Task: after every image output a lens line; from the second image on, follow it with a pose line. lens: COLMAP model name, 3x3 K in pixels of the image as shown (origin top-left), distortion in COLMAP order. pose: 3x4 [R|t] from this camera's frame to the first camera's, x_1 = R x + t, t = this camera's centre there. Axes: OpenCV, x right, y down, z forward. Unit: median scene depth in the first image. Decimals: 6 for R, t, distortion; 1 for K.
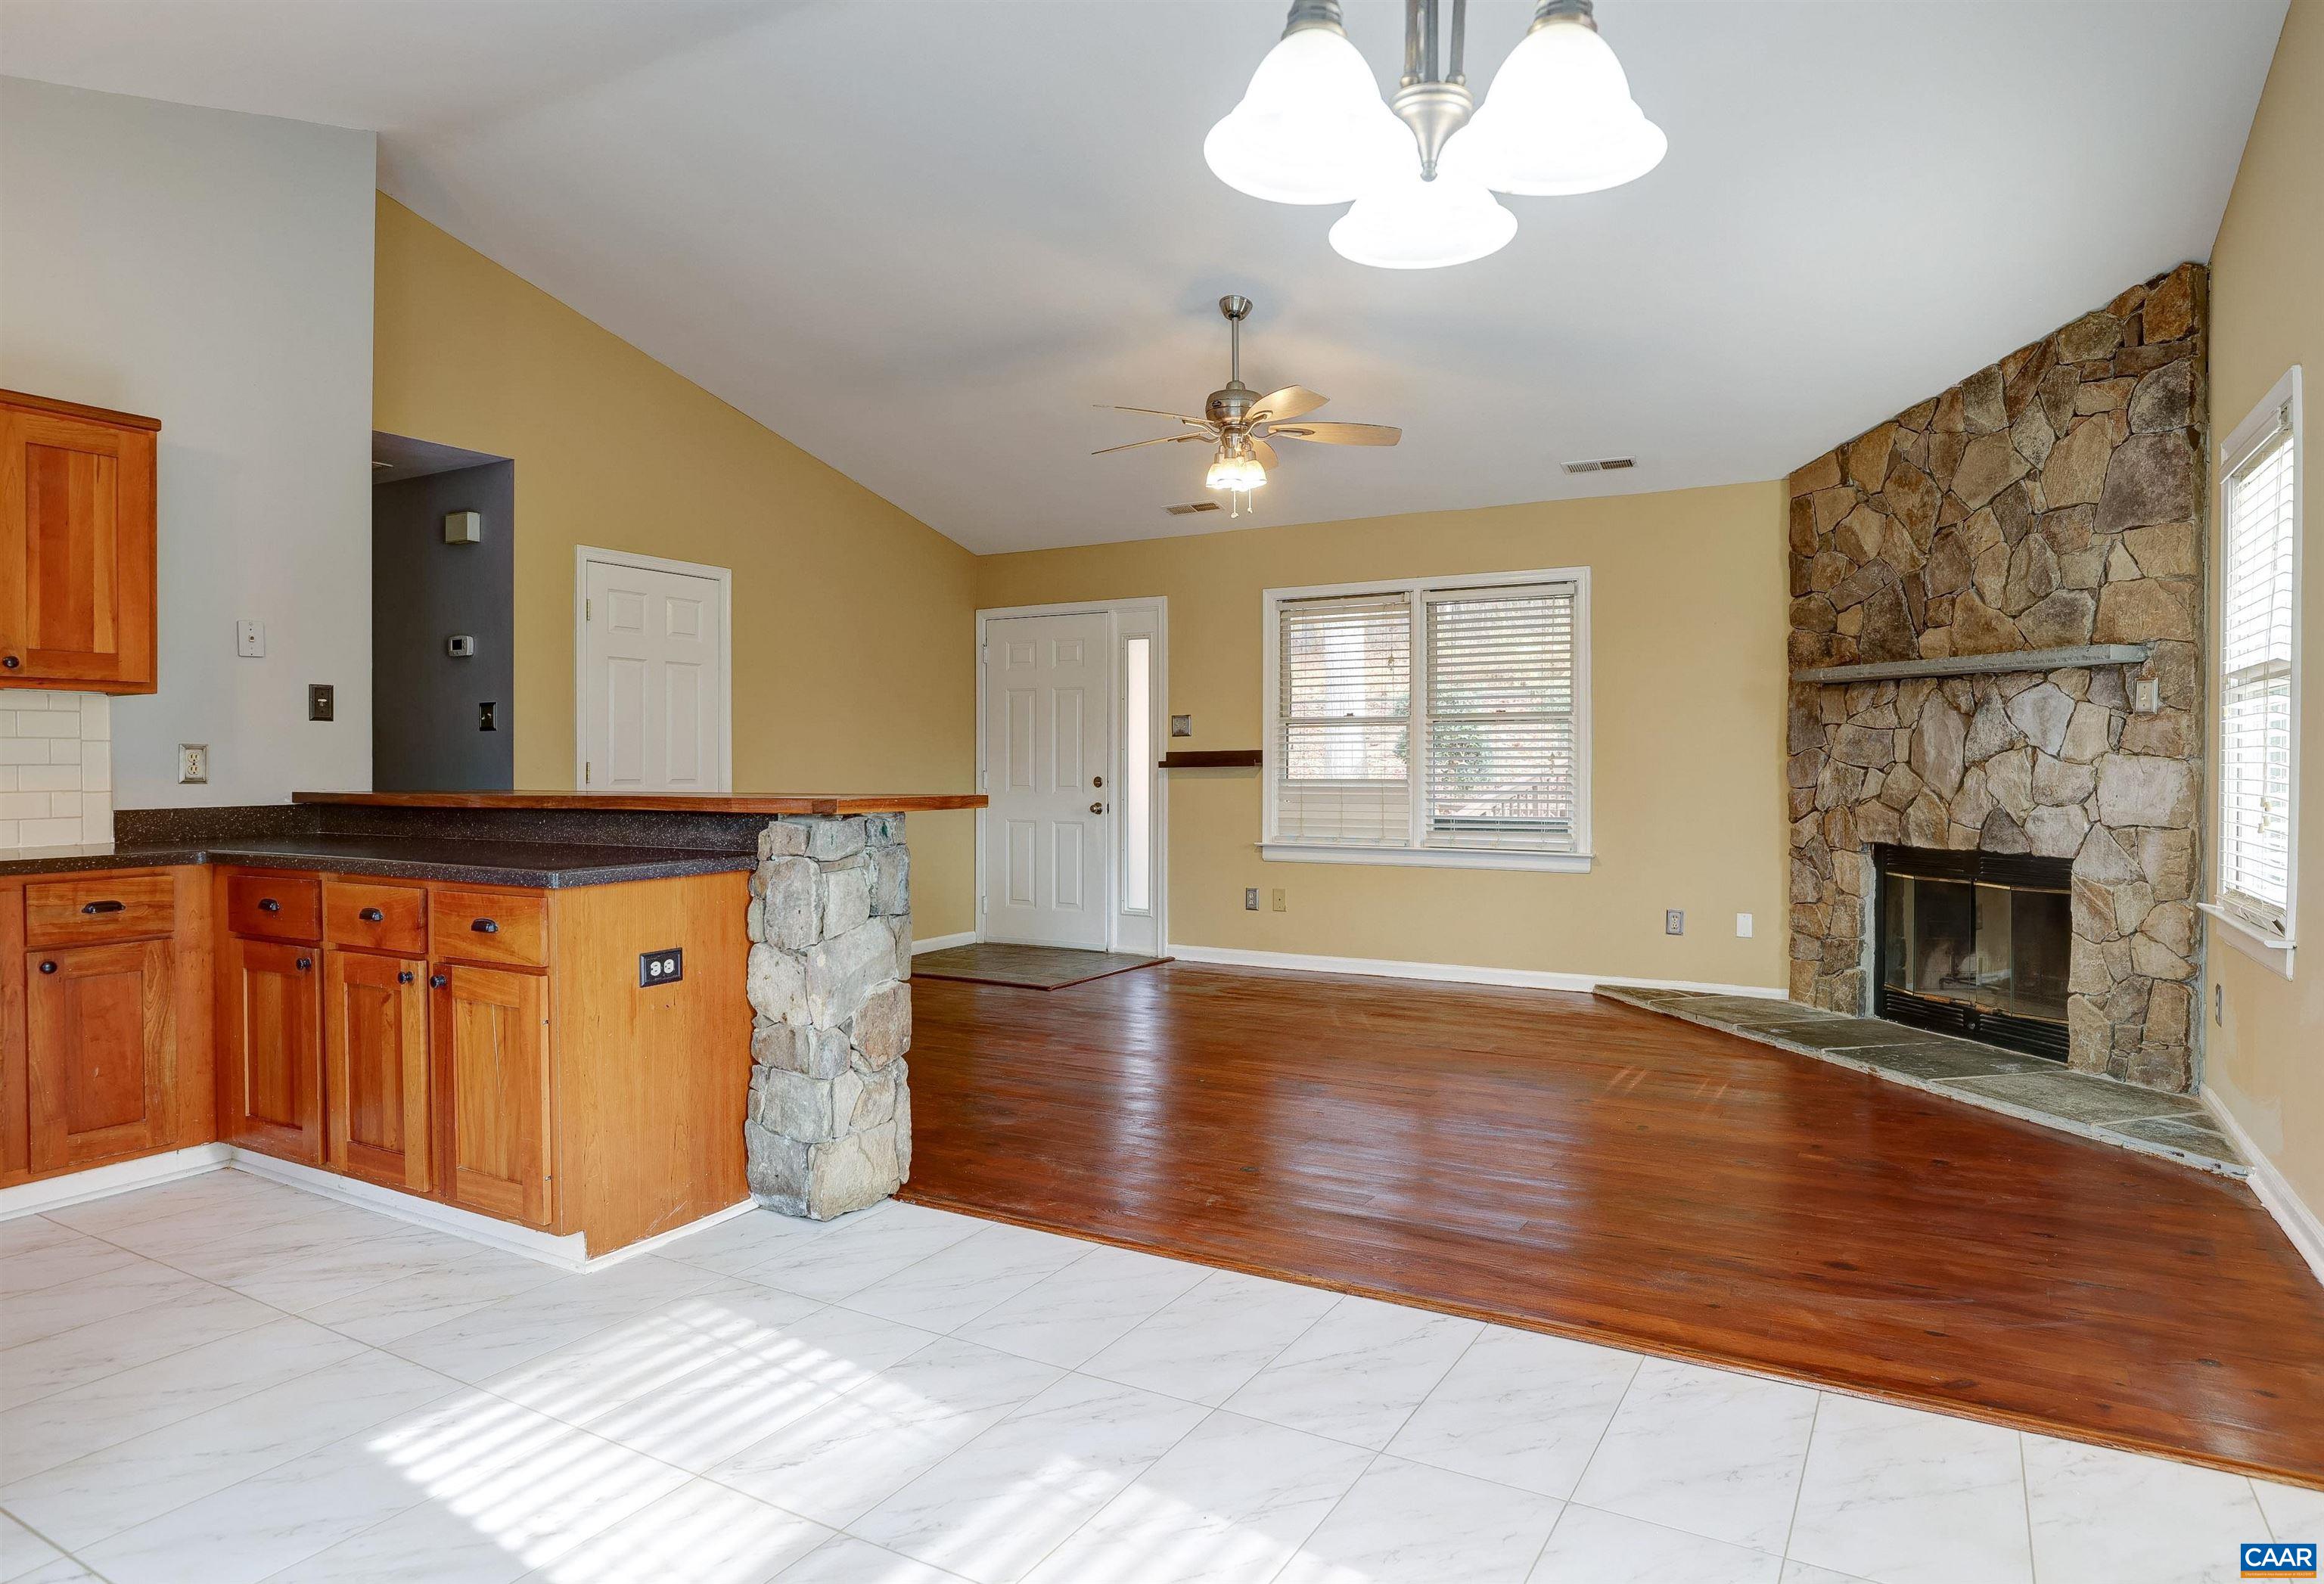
lens RADIAL K [[1347.4, 0, 1160.6], [0, 1347.4, 779.8], [0, 0, 1]] dist [0.000809, 0.000933]
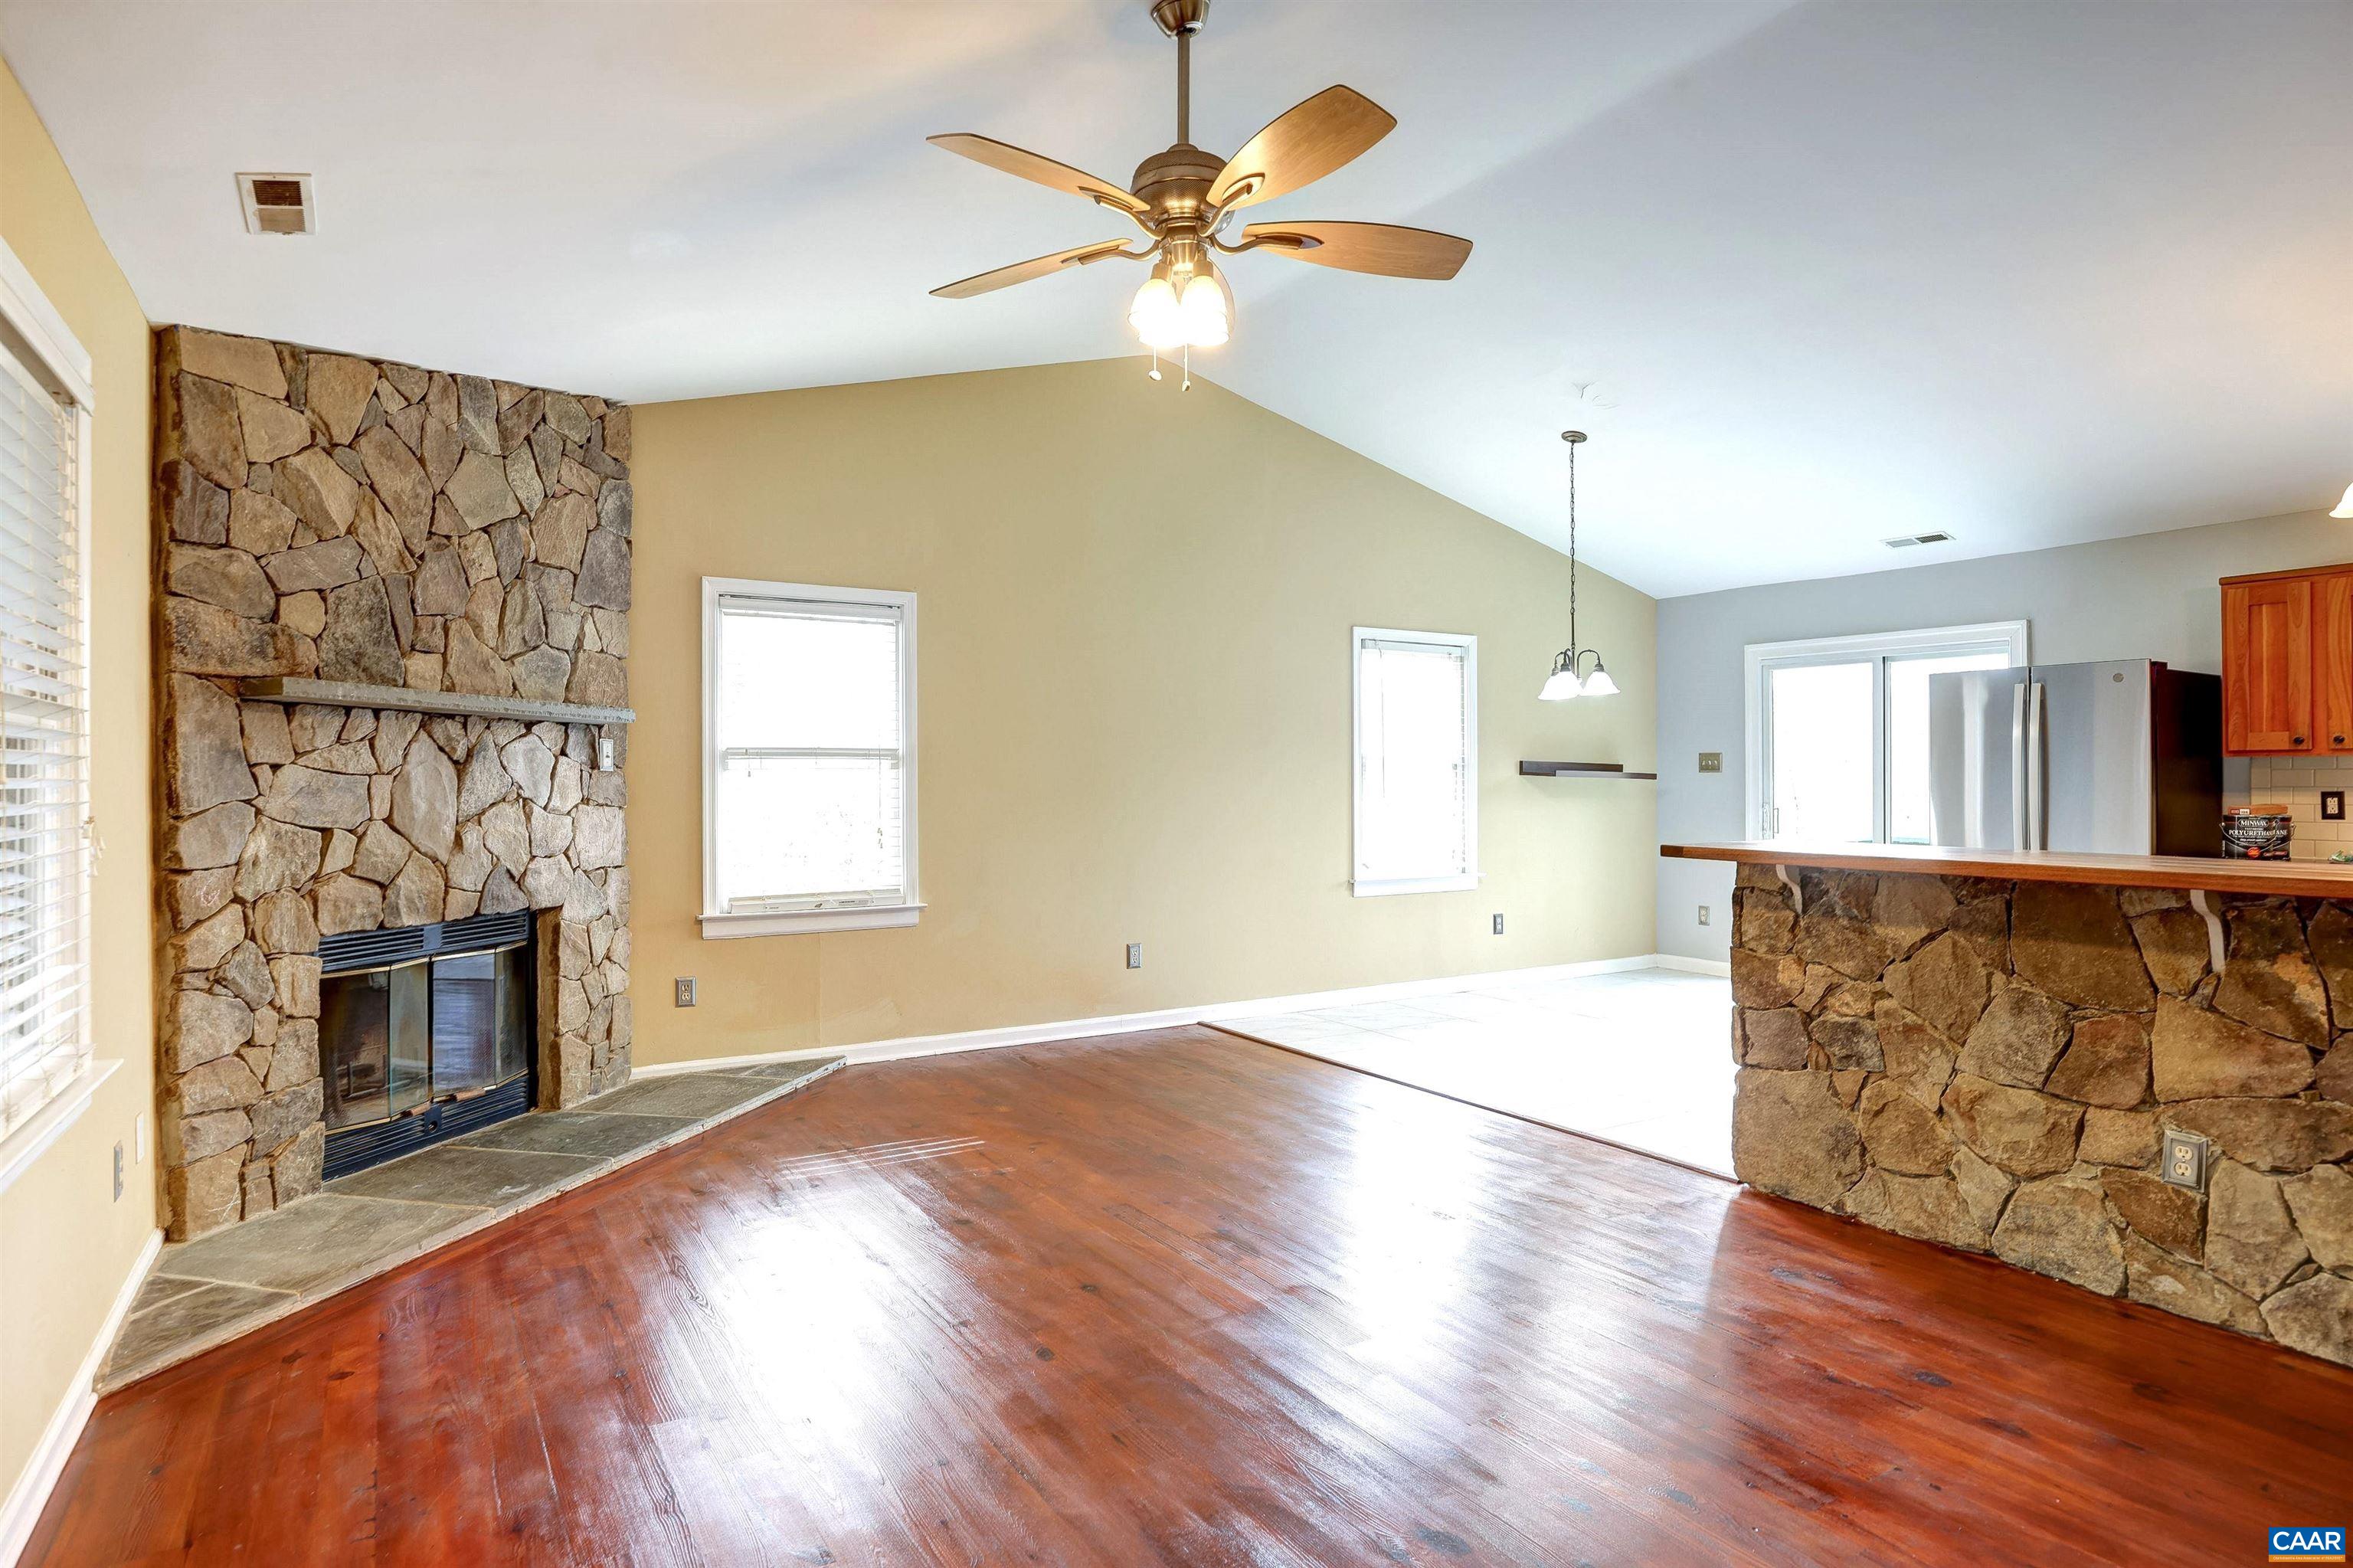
lens RADIAL K [[1297.3, 0, 1182.2], [0, 1297.3, 776.2], [0, 0, 1]] dist [-0.000353, 0.000615]
pose [[-0.878760, 0.005303, 0.477234, -0.204515], [0.009679, 0.999931, 0.006712, -0.039980], [-0.477165, 0.010517, -0.878751, 1.503108]]
